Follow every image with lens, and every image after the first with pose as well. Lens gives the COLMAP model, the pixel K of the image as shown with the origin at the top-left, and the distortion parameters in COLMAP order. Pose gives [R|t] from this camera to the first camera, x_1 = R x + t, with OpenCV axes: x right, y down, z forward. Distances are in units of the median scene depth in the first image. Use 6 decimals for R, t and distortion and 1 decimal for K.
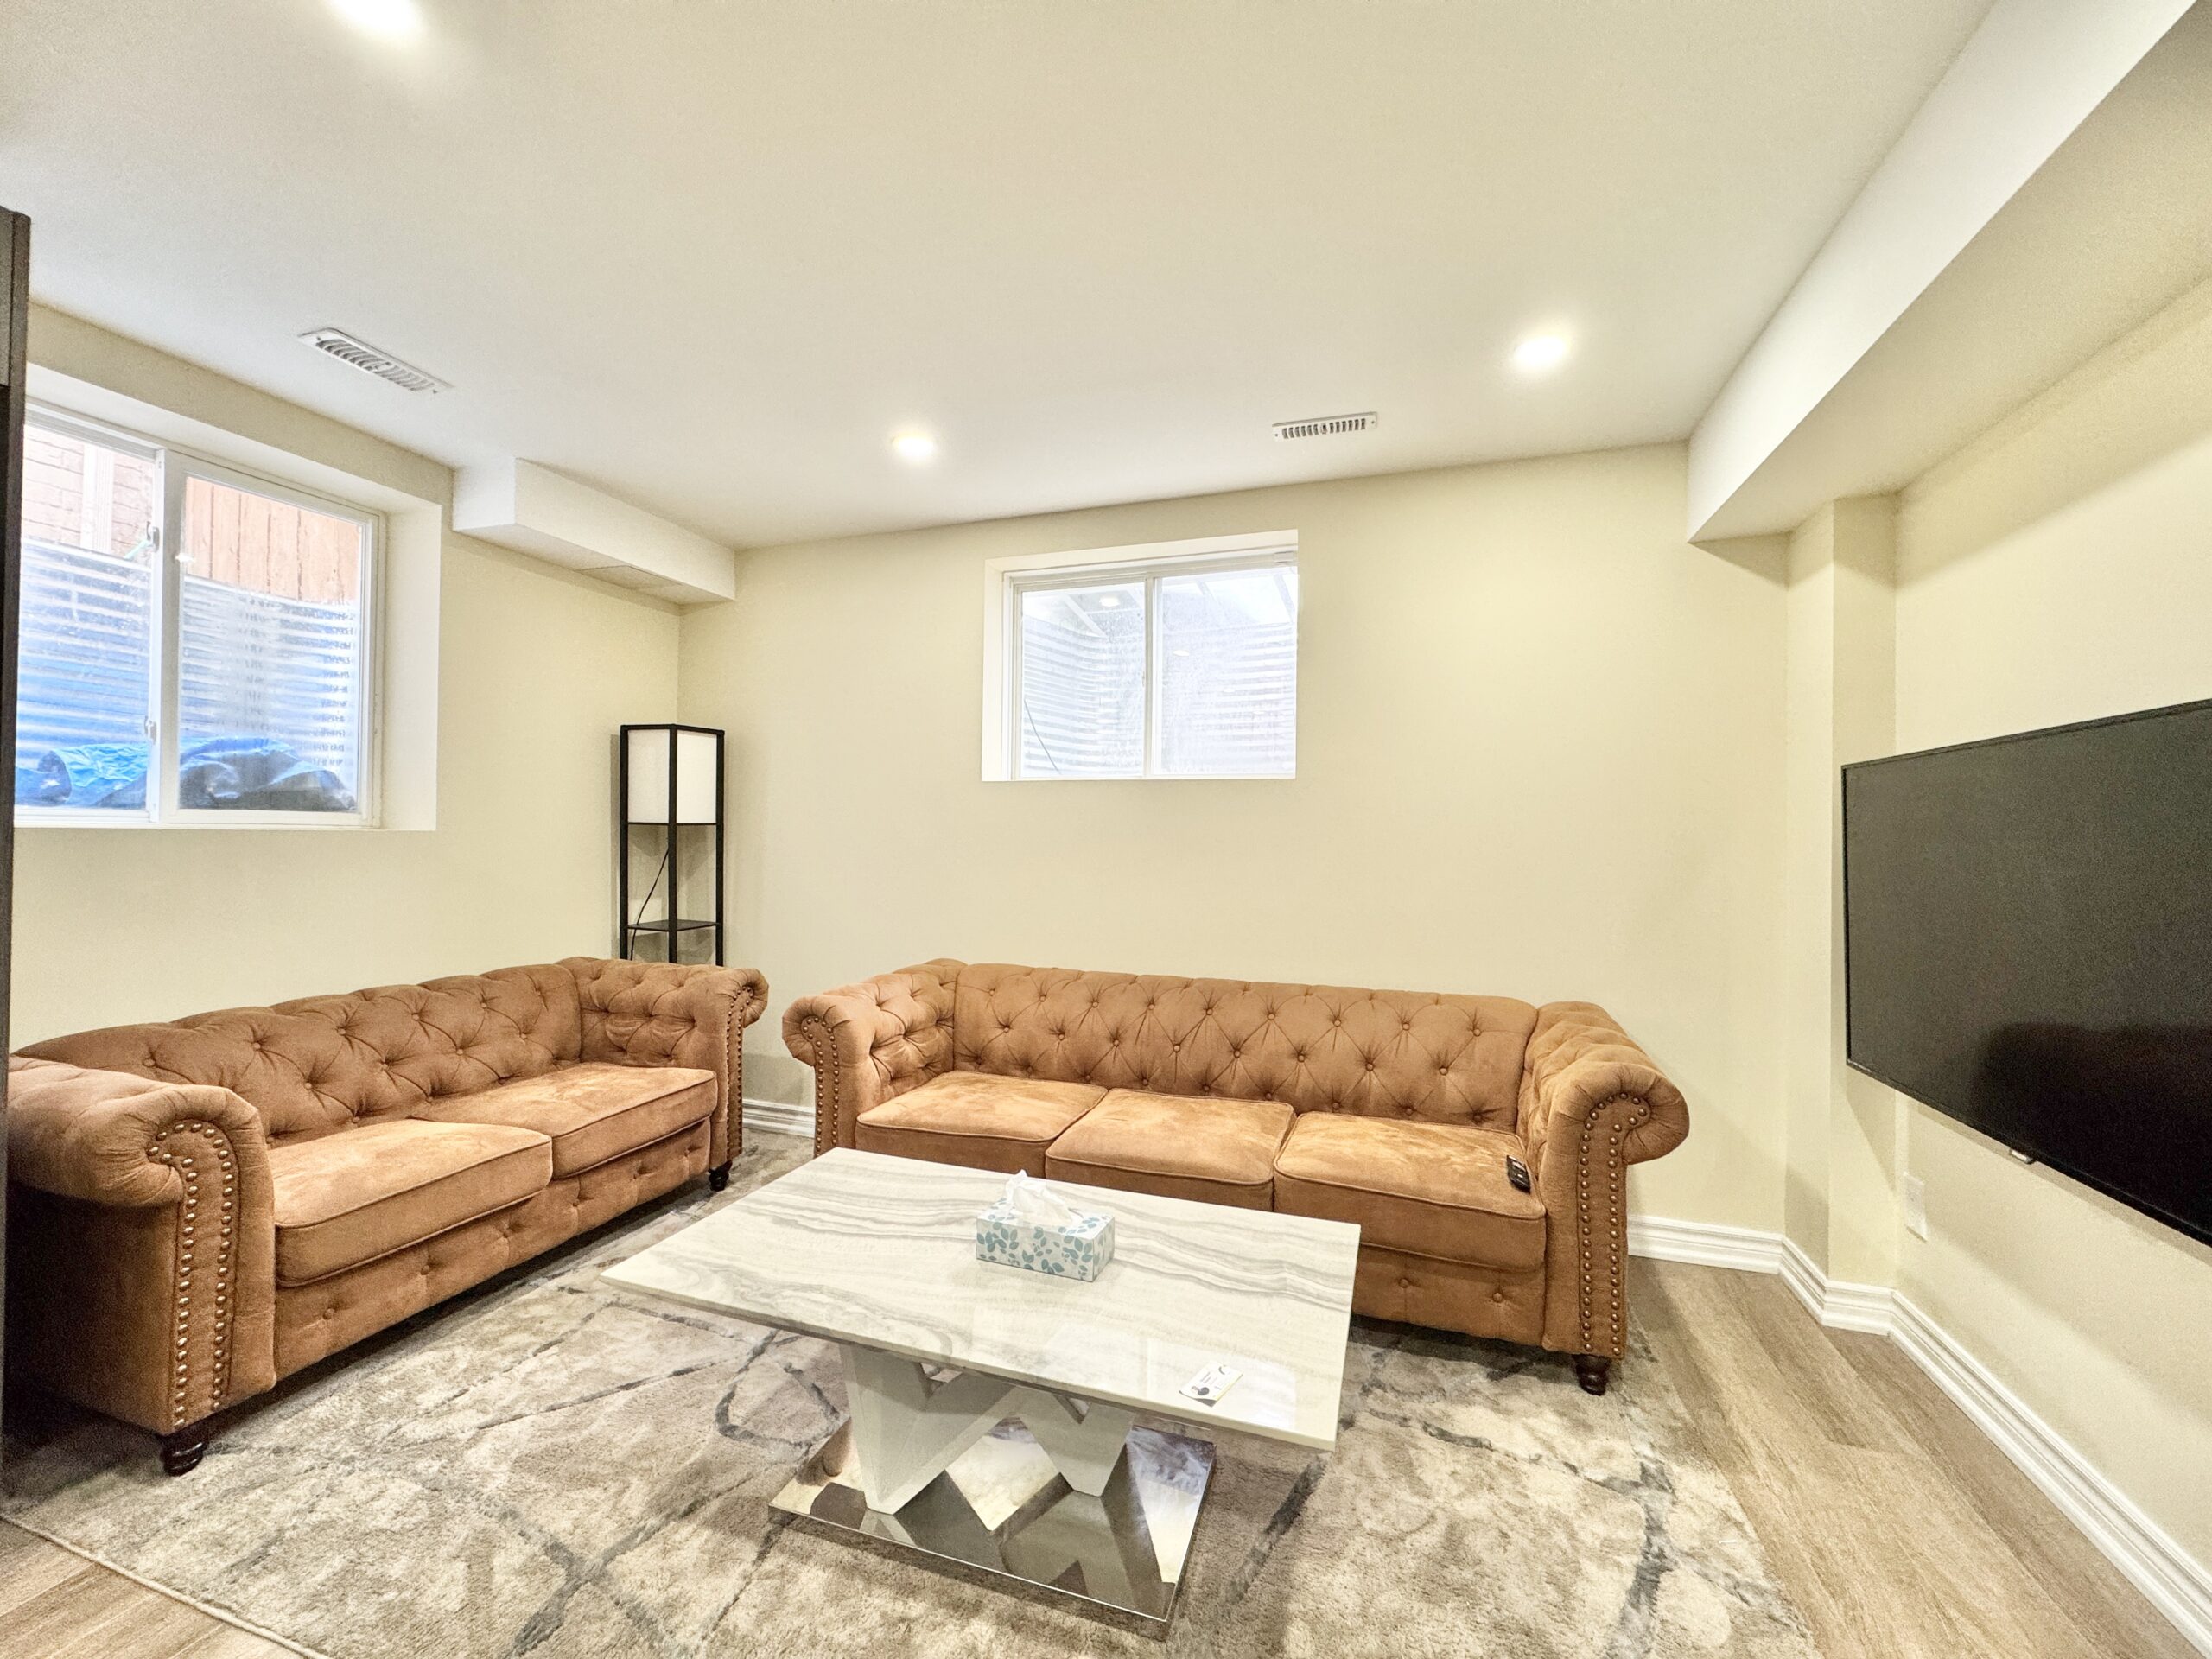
lens RADIAL K [[876.7, 0, 1106.0], [0, 876.7, 829.5], [0, 0, 1]] dist [-0.003139, -0.000193]
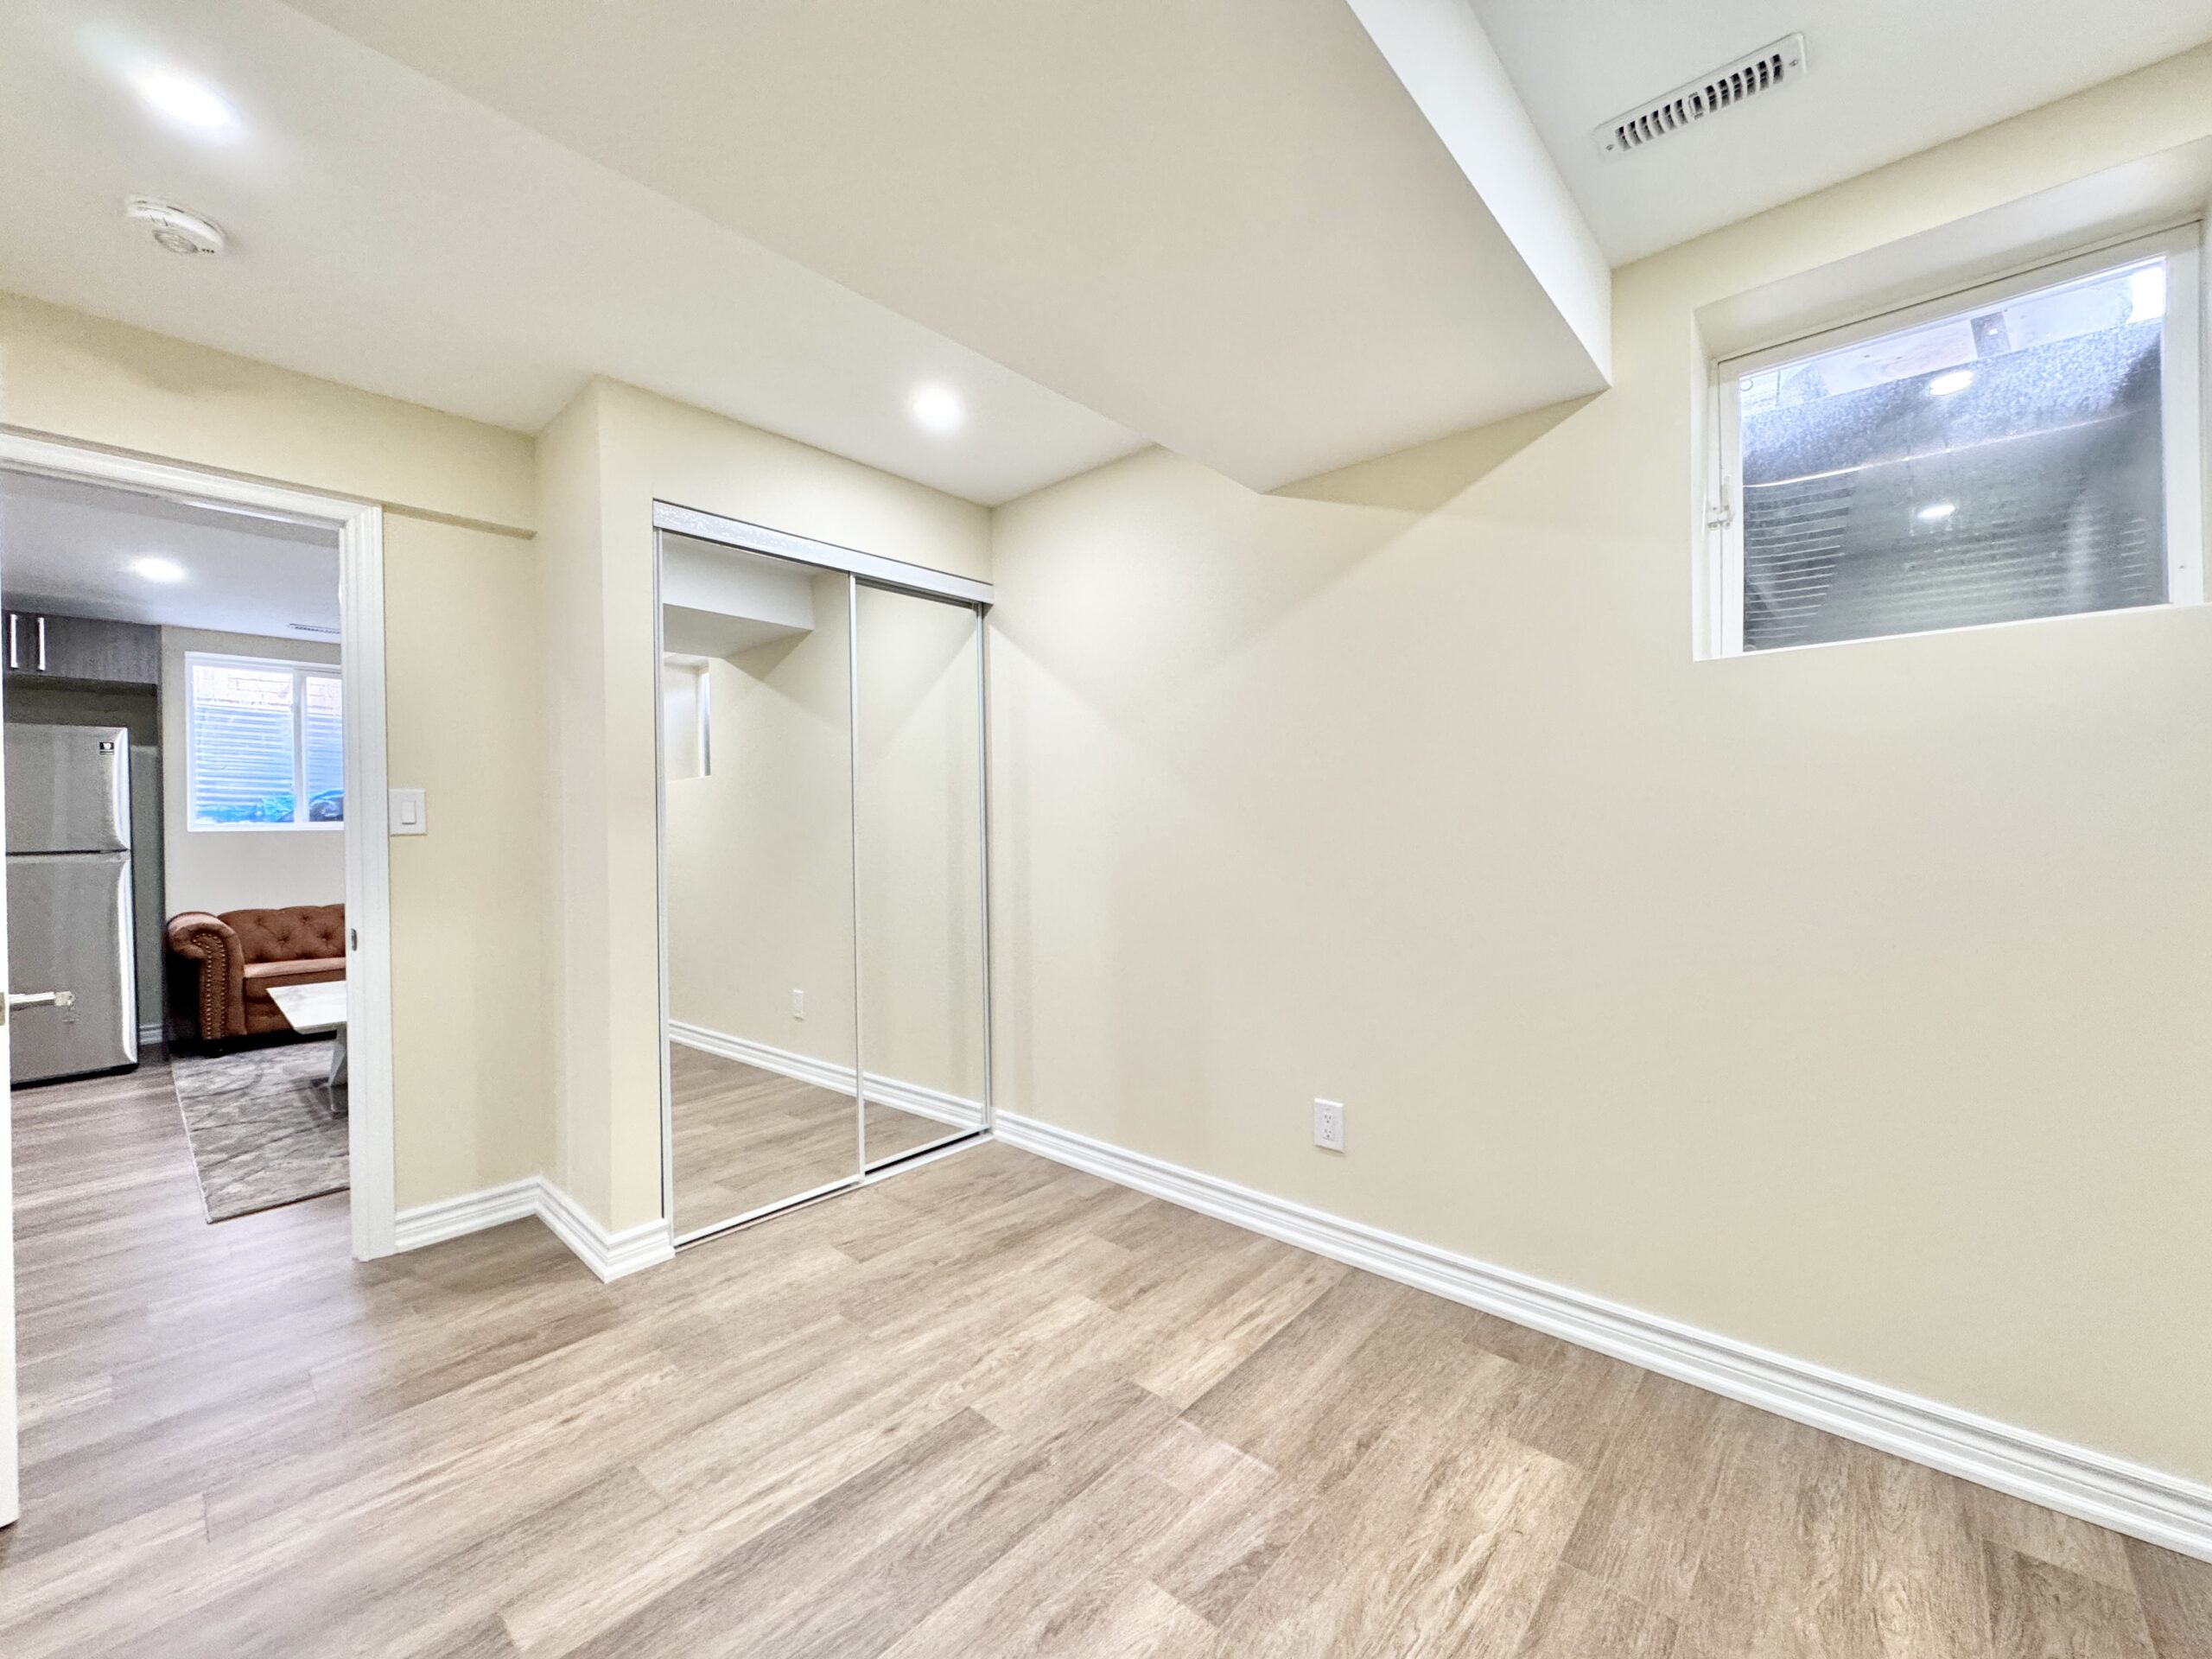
lens RADIAL K [[876.7, 0, 1106.0], [0, 876.7, 829.5], [0, 0, 1]] dist [-0.003139, -0.000193]
pose [[0.916392, -0.021552, -0.399702, 2.668849], [0.026664, 0.999618, 0.007233, 0.053315], [0.399393, -0.017286, 0.916617, -0.416971]]
